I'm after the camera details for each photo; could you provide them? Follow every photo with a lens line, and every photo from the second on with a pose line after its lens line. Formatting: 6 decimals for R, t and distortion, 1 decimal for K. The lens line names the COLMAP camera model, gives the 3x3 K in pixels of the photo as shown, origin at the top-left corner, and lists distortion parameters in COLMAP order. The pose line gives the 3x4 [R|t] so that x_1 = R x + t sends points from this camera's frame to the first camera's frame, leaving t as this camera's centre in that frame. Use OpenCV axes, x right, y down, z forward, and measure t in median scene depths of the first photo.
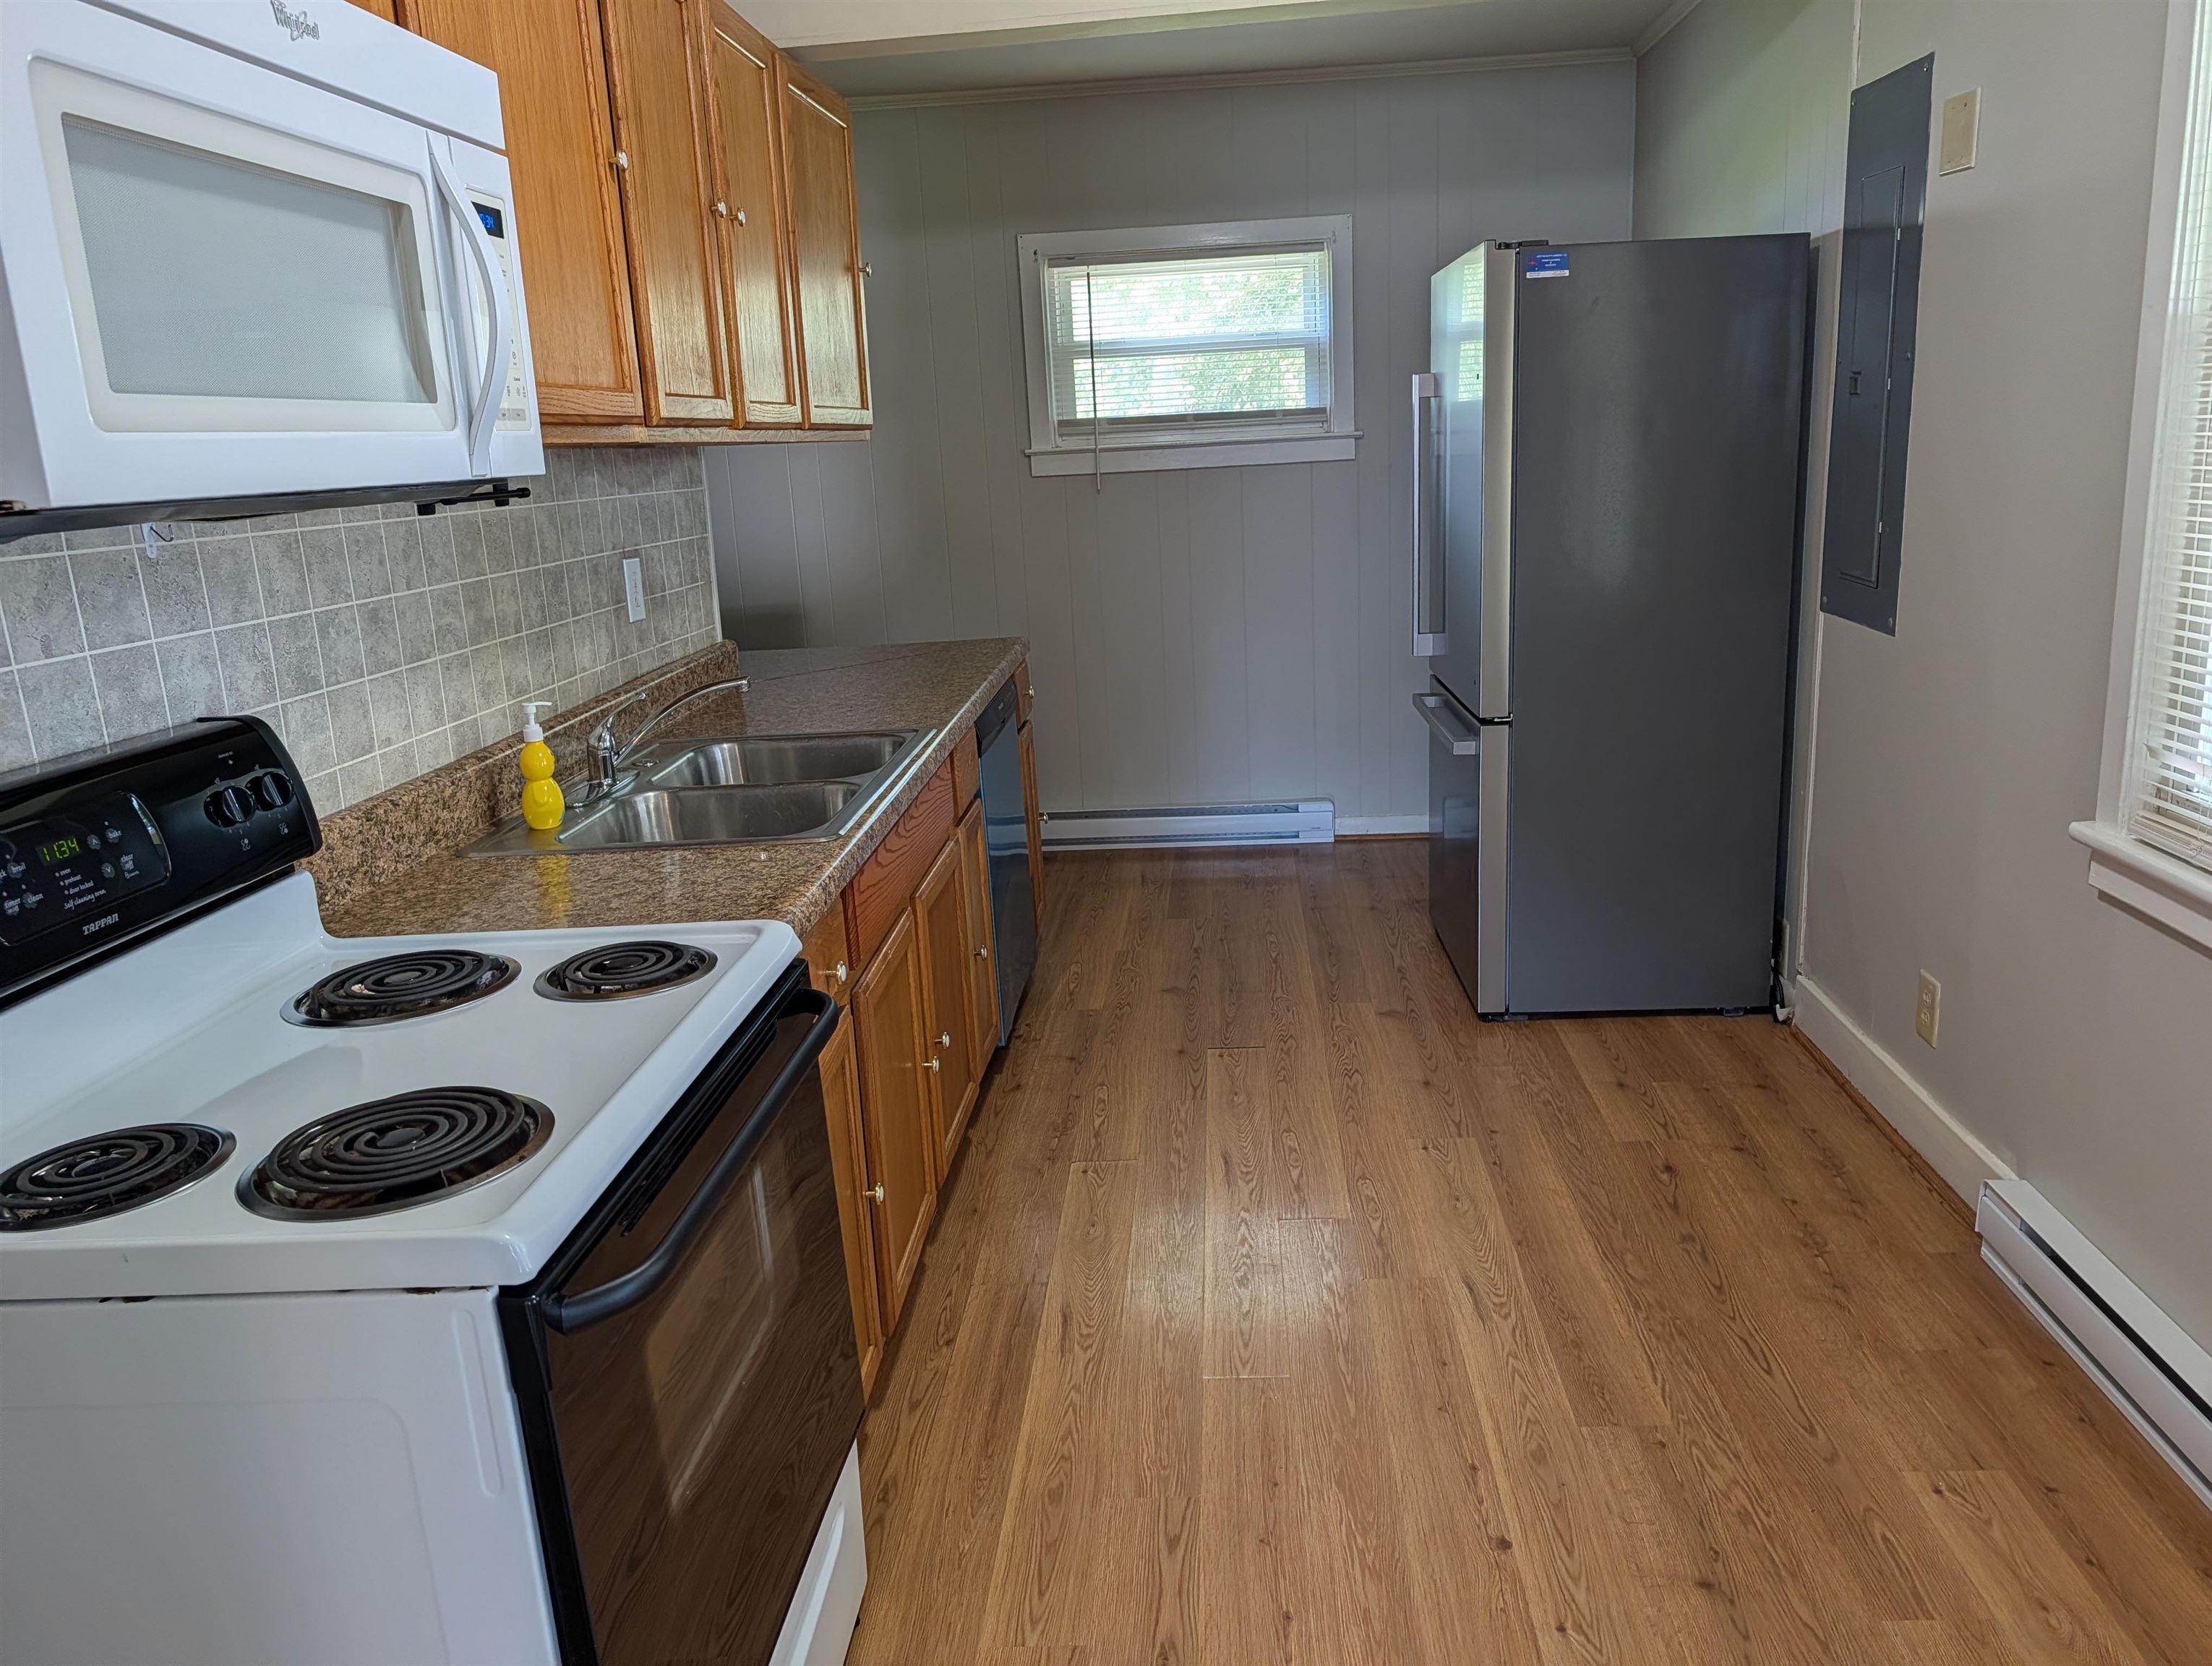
lens RADIAL K [[1616.6, 0, 1072.5], [0, 1616.6, 833.5], [0, 0, 1]] dist [0.046830, -0.073166]
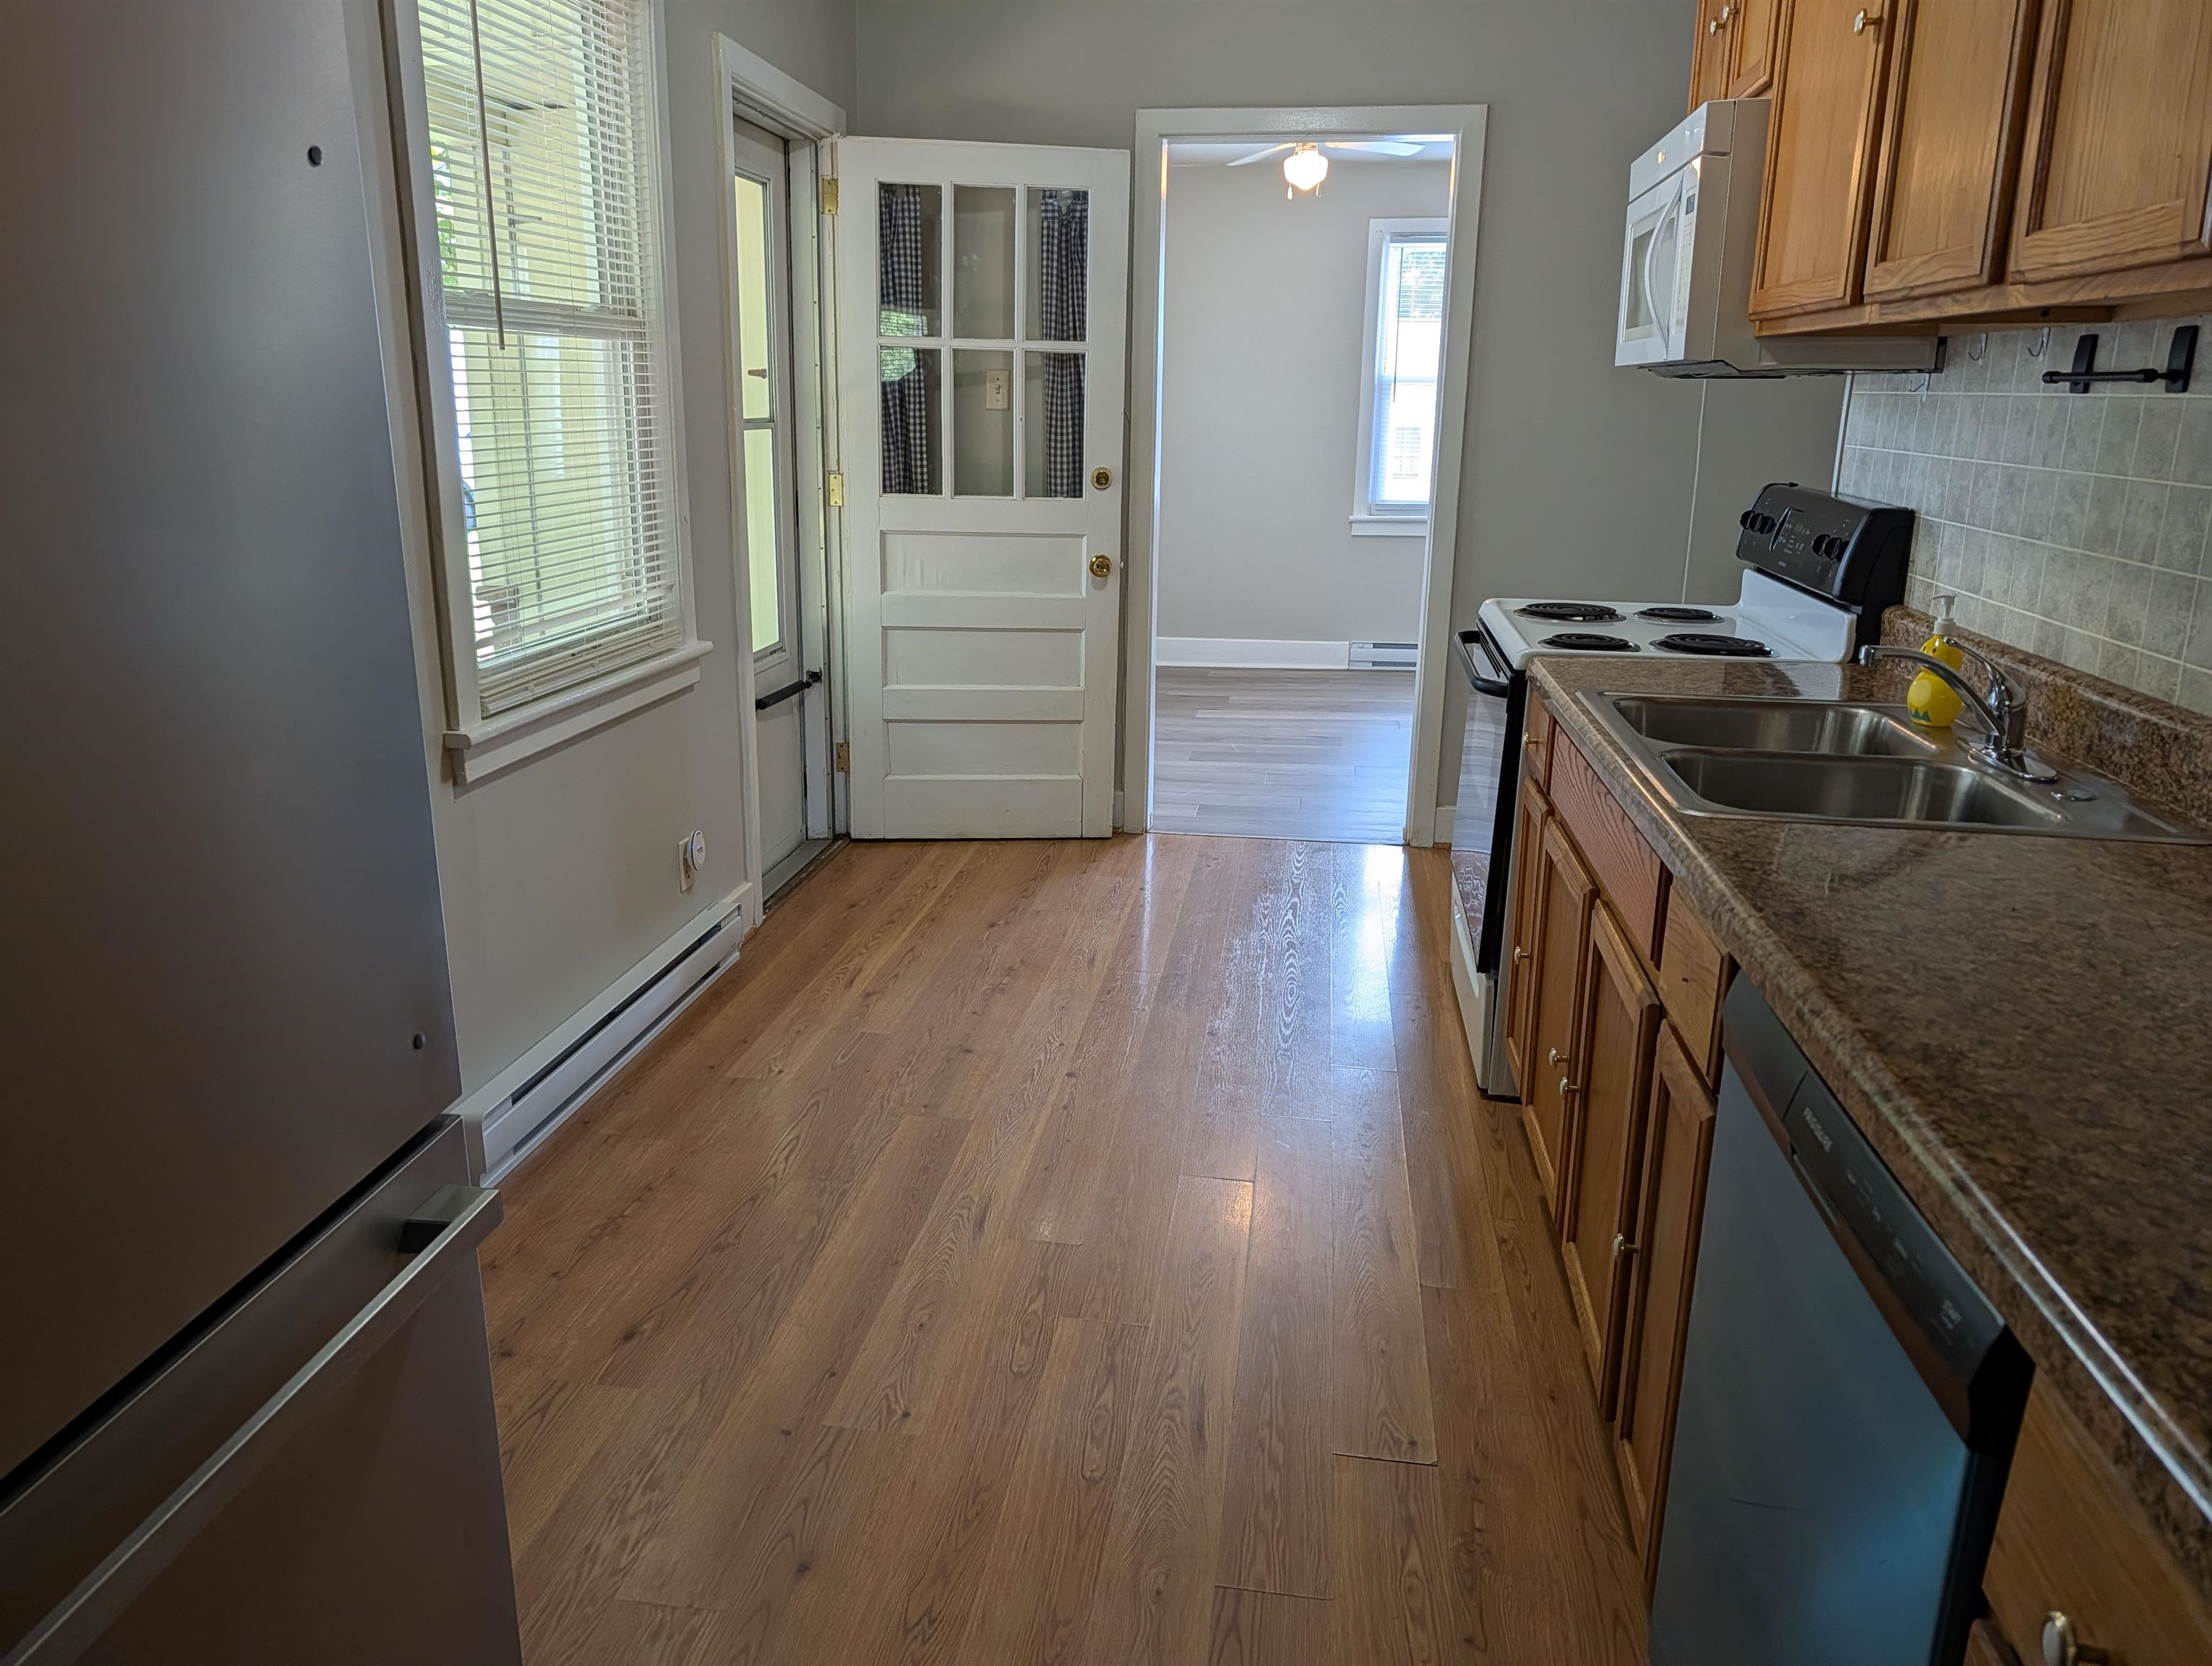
lens RADIAL K [[1616.6, 0, 1072.5], [0, 1616.6, 833.5], [0, 0, 1]] dist [0.046830, -0.073166]
pose [[-0.997166, 0.027175, 0.070150, 0.110533], [0.057655, 0.875058, 0.480571, -0.405865], [-0.048325, 0.483254, -0.874145, 1.745273]]
